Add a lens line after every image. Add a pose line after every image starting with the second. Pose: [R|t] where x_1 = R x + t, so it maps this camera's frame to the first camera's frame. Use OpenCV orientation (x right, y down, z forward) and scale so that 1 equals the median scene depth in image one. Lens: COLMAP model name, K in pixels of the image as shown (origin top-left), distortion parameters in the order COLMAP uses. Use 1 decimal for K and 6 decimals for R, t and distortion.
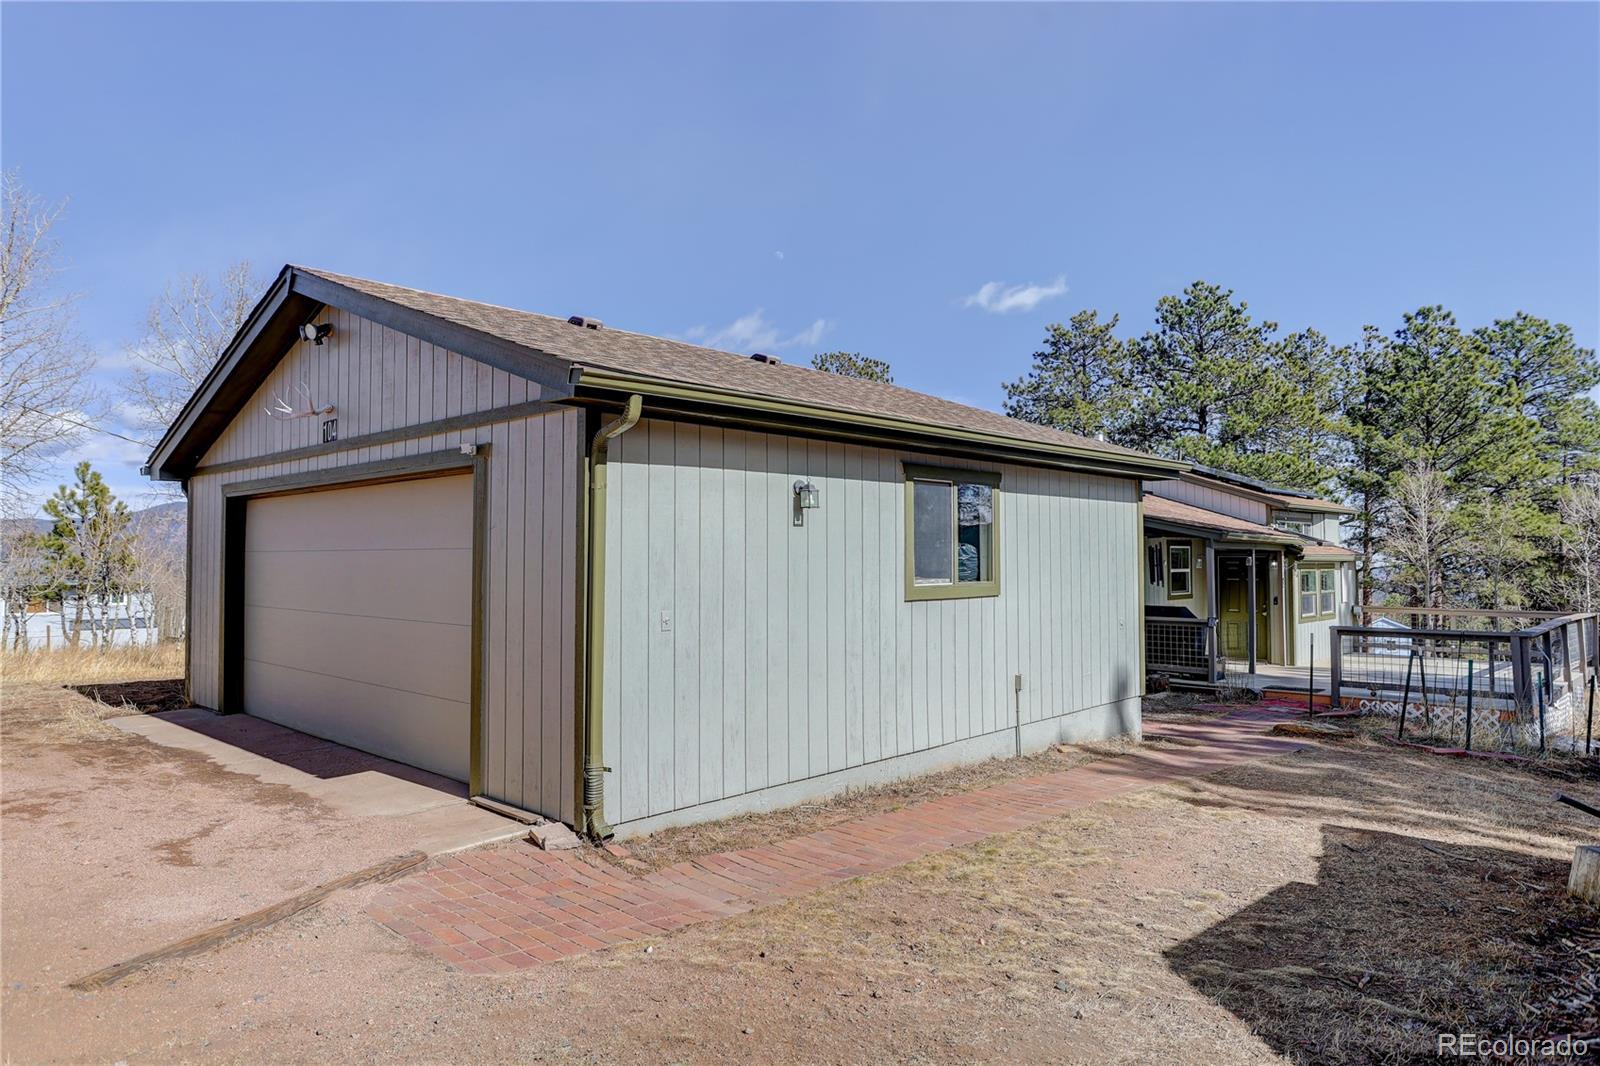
lens RADIAL K [[1091.9, 0, 770.7], [0, 1091.9, 502.0], [0, 0, 1]] dist [-0.007848, 0.061132]
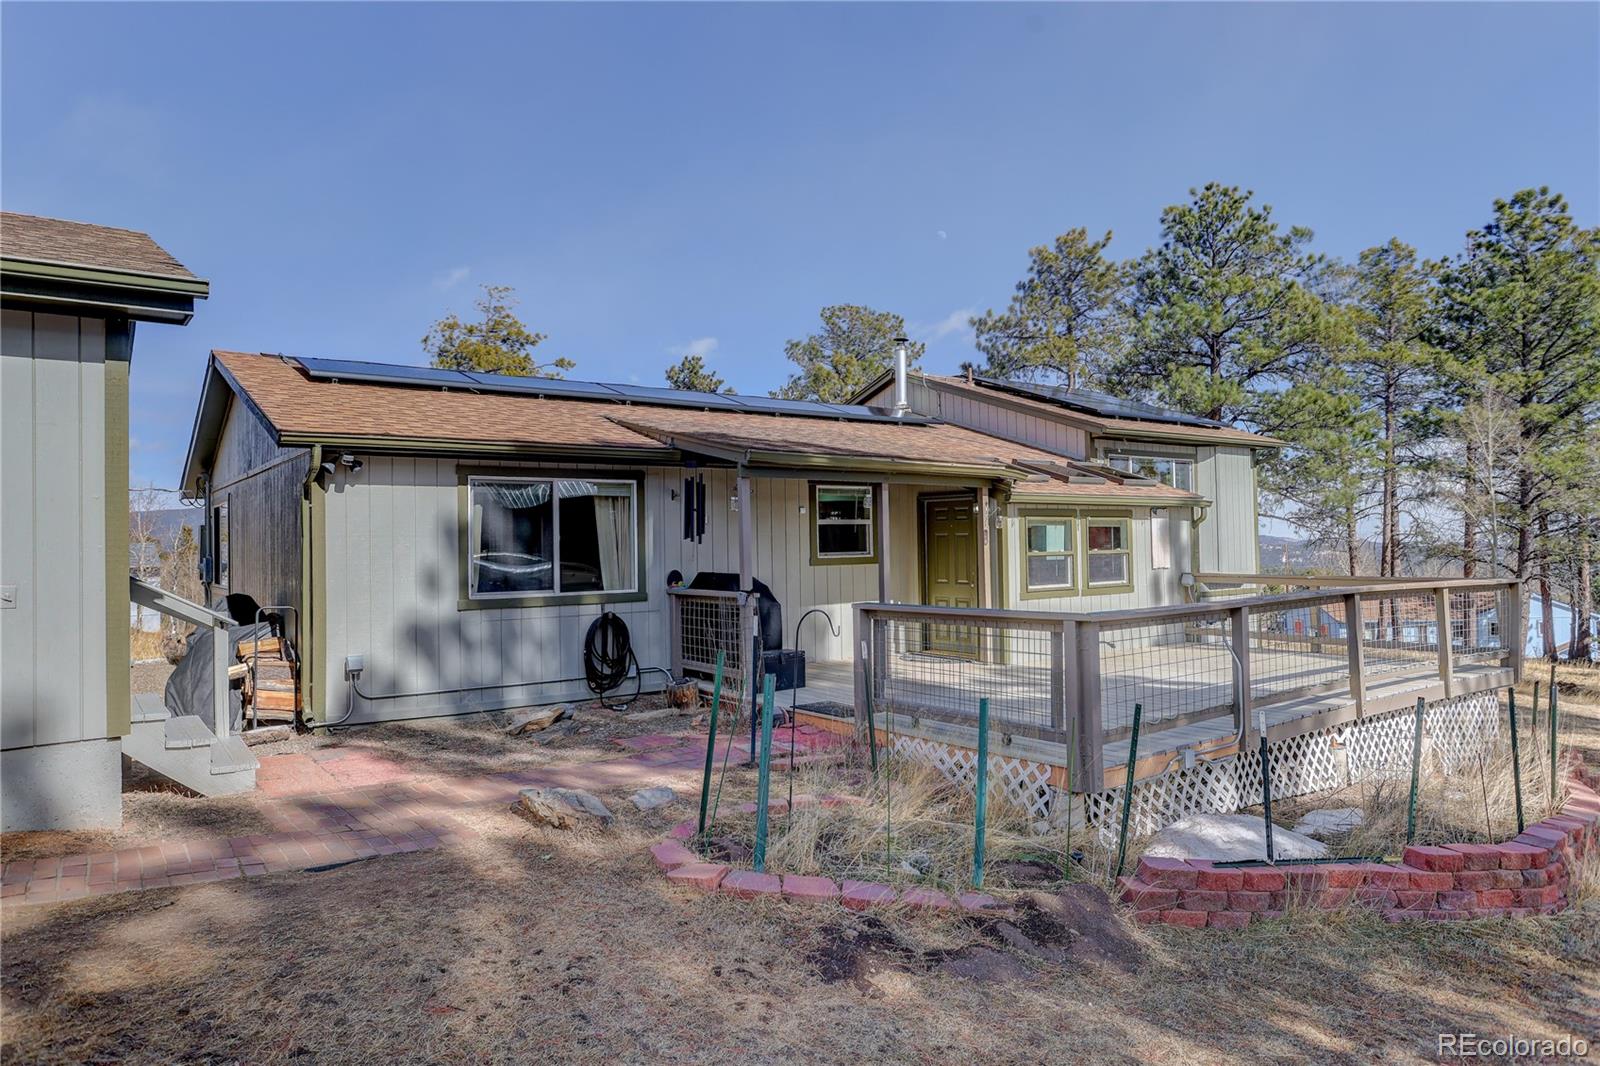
lens RADIAL K [[1064.9, 0, 800.0], [0, 1064.9, 533.0], [0, 0, 1]] dist [-0.003921, 0.028961]
pose [[0.984932, -0.022368, -0.171488, 0.221846], [0.028662, 0.999000, 0.034309, 0.022140], [0.170549, -0.038707, 0.984589, 0.164831]]
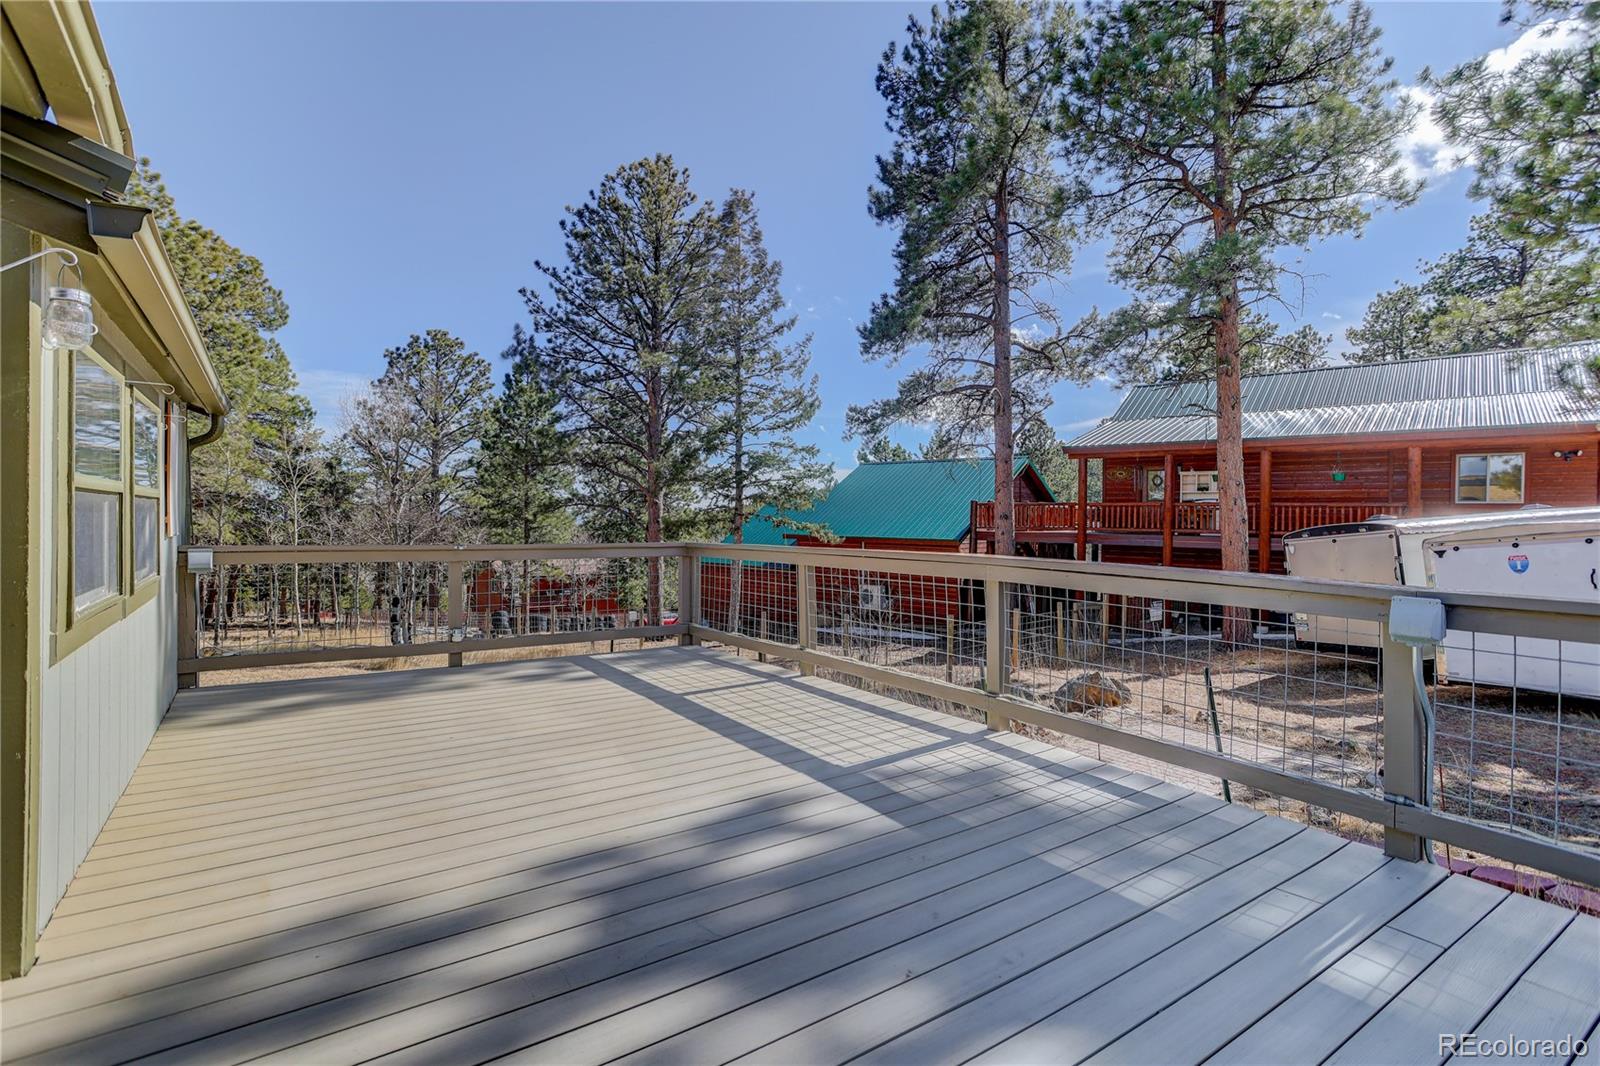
lens RADIAL K [[774.3, 0, 793.3], [0, 774.3, 530.4], [0, 0, 1]] dist [-0.036992, 0.024204]
pose [[0.230955, -0.015383, 0.972843, 0.190118], [-0.055829, 0.998018, 0.029035, 0.040576], [-0.971361, -0.061018, 0.229638, 0.424374]]
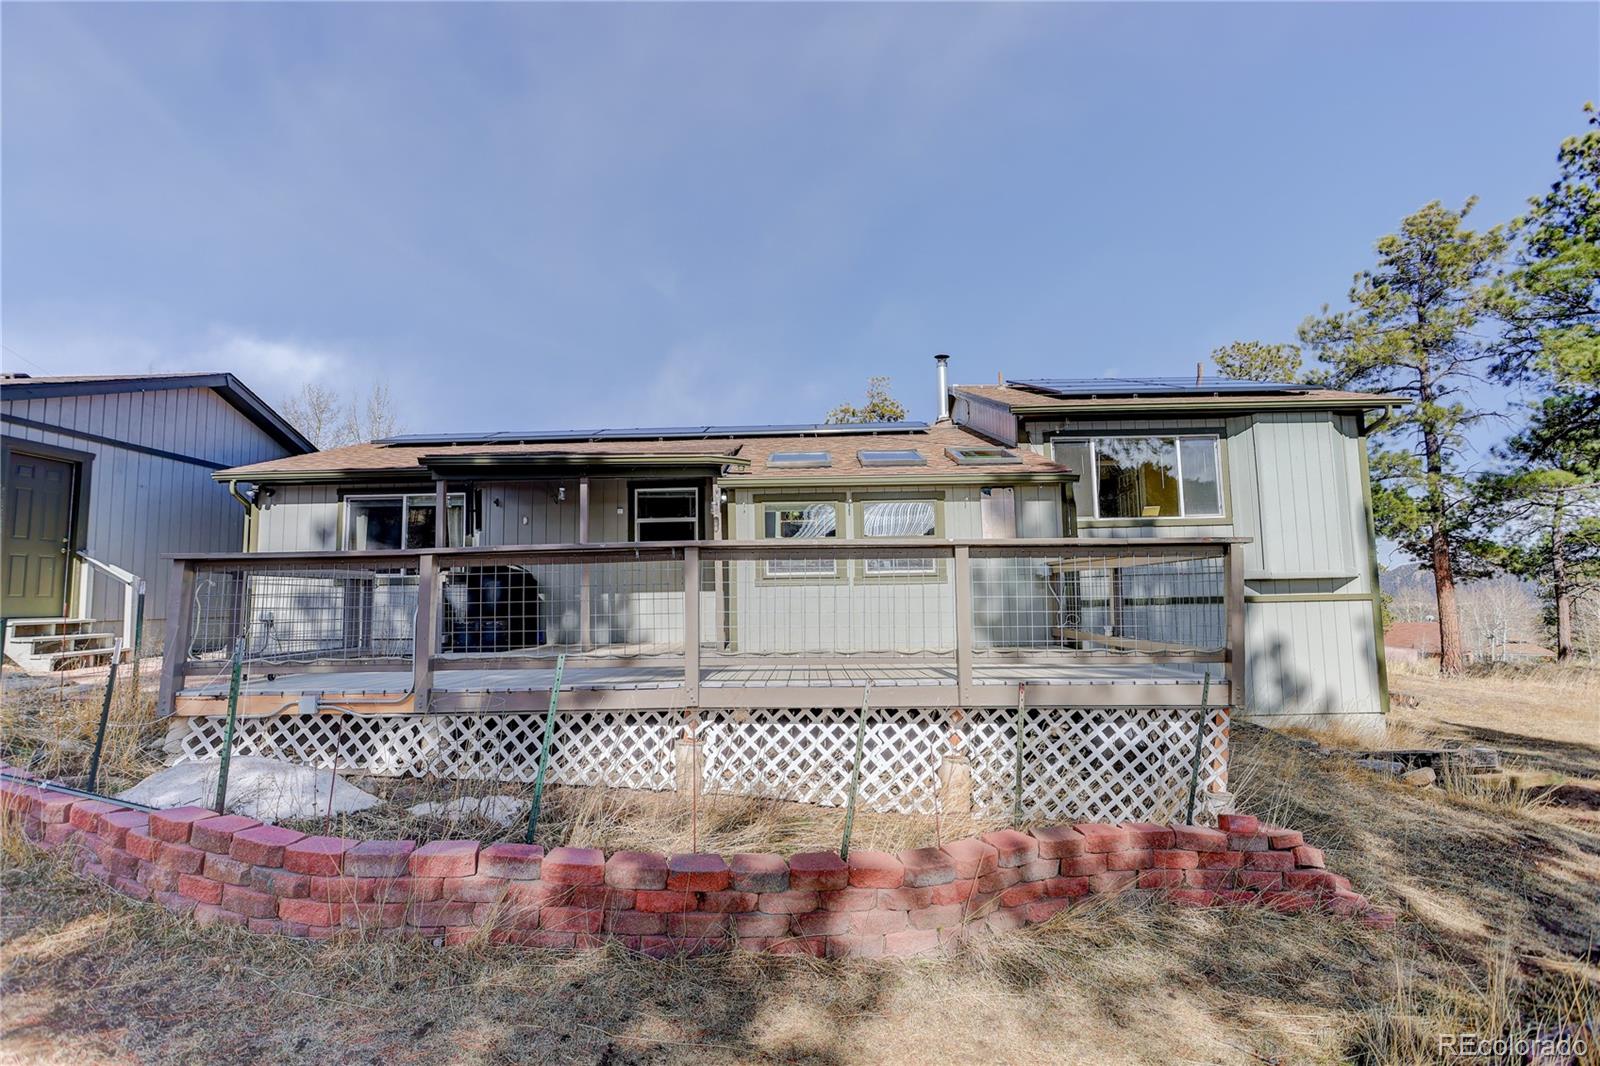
lens RADIAL K [[790.0, 0, 800.0], [0, 790.0, 533.0], [0, 0, 1]] dist [-0.001171, -0.007087]
pose [[0.638957, -0.076446, -0.765435, 0.421869], [0.052629, 0.997063, -0.055647, 0.052972], [0.767440, -0.004728, 0.641103, 0.348785]]
